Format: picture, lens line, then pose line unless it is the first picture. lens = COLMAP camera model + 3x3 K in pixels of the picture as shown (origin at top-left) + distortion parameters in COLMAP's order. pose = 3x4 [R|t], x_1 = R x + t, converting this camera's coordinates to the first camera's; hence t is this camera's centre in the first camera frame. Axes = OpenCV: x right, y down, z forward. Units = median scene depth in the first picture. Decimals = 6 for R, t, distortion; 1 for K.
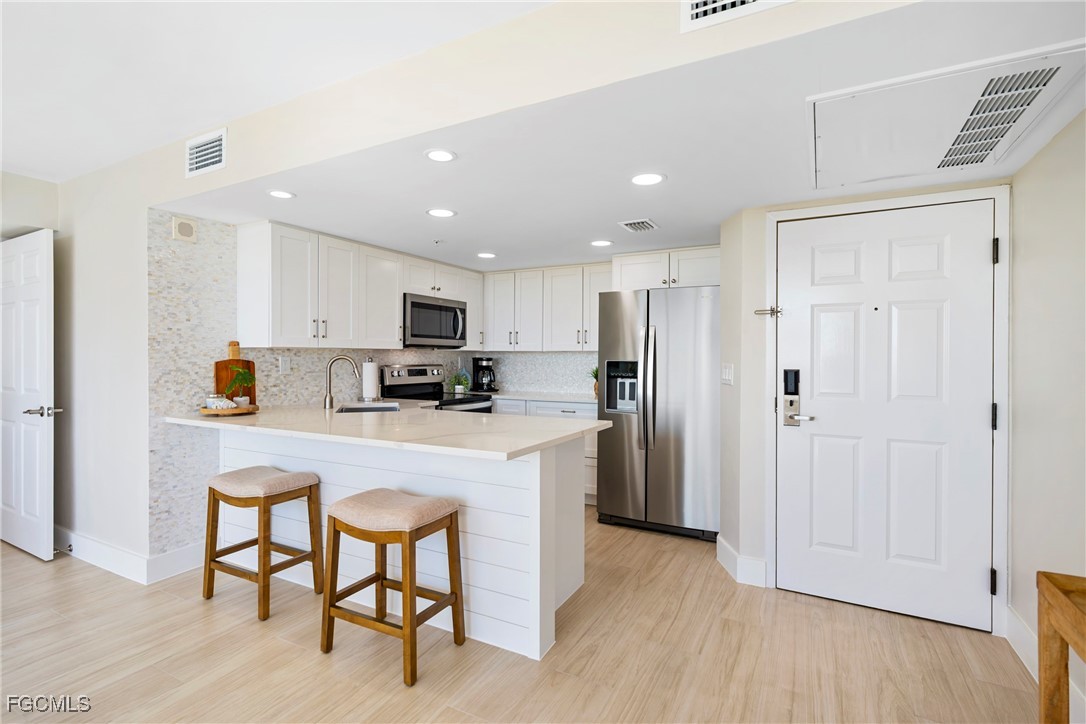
lens RADIAL K [[523.0, 0, 543.4], [0, 523.0, 359.7], [0, 0, 1]] dist [0.005319, 0.000424]
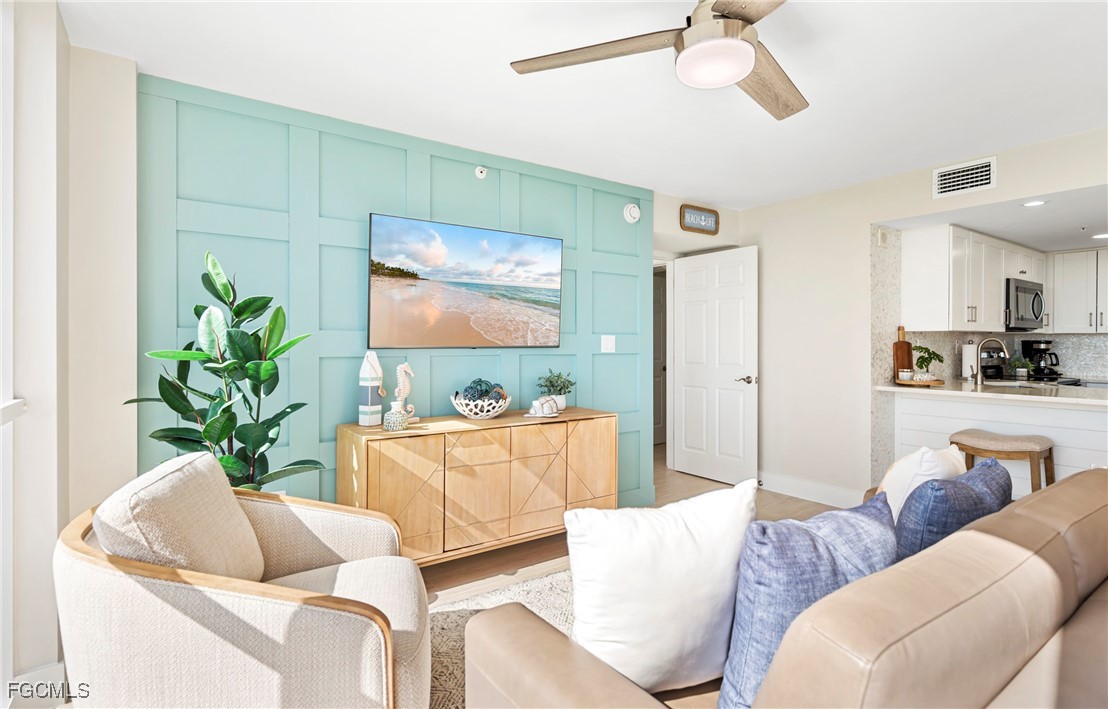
lens RADIAL K [[561.4, 0, 555.7], [0, 561.4, 344.3], [0, 0, 1]] dist [-0.005877, -0.001240]
pose [[0.897694, -0.001278, -0.440619, -0.662652], [-0.000181, 0.999995, -0.003271, 0.009927], [0.440620, 0.003016, 0.897688, -0.459265]]
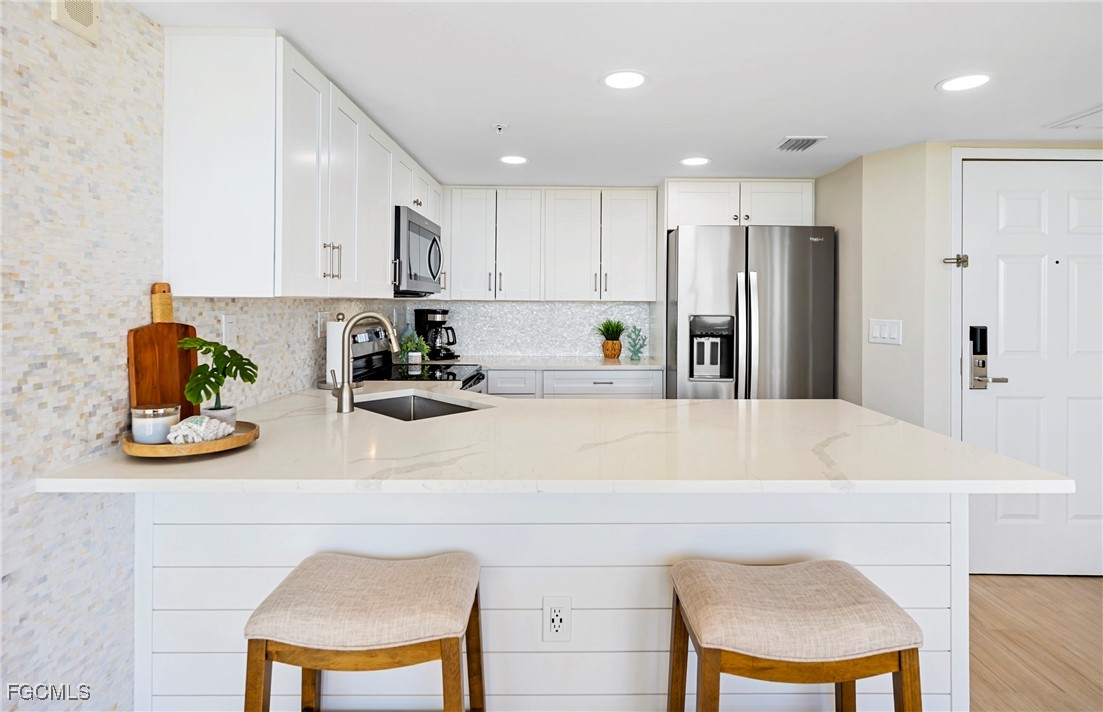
lens RADIAL K [[583.1, 0, 567.4], [0, 583.1, 303.6], [0, 0, 1]] dist [0.002681, 0.000066]
pose [[0.876627, -0.000157, 0.481170, -0.472797], [0.001016, 0.999998, -0.001525, -0.014573], [-0.481169, 0.001826, 0.876626, 0.353579]]
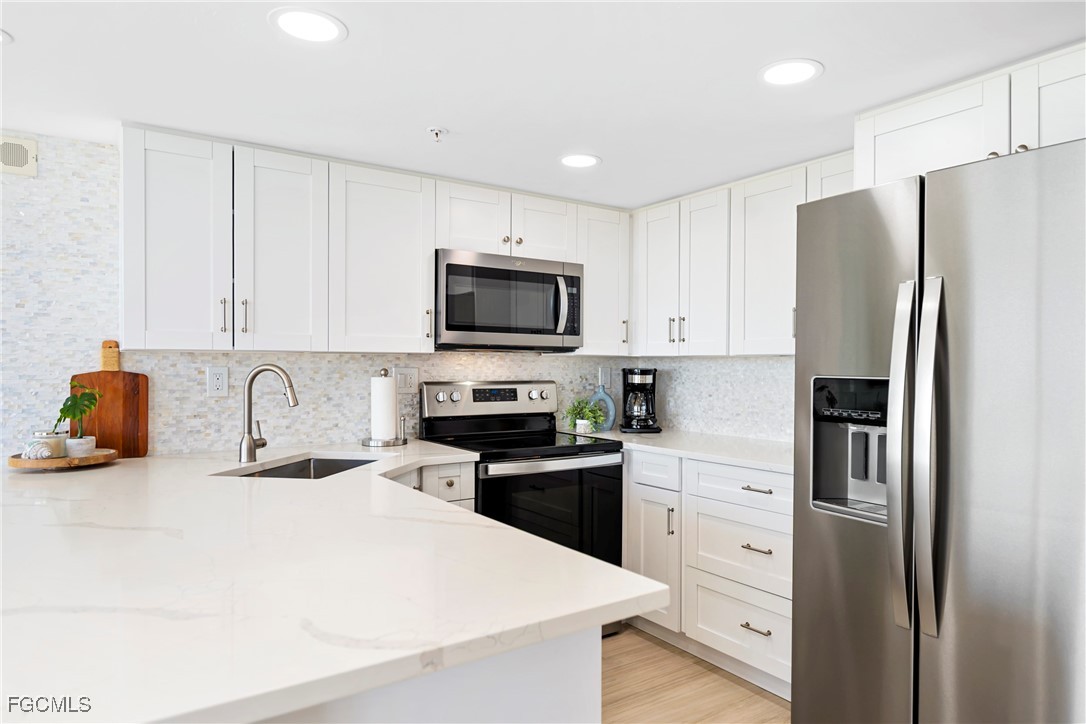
lens RADIAL K [[681.6, 0, 566.4], [0, 681.6, 363.8], [0, 0, 1]] dist [0.002078, 0.001361]
pose [[0.894290, -0.002100, -0.447483, 0.192560], [-0.002624, 0.999947, -0.009937, -0.002341], [0.447480, 0.010060, 0.894237, 0.487779]]
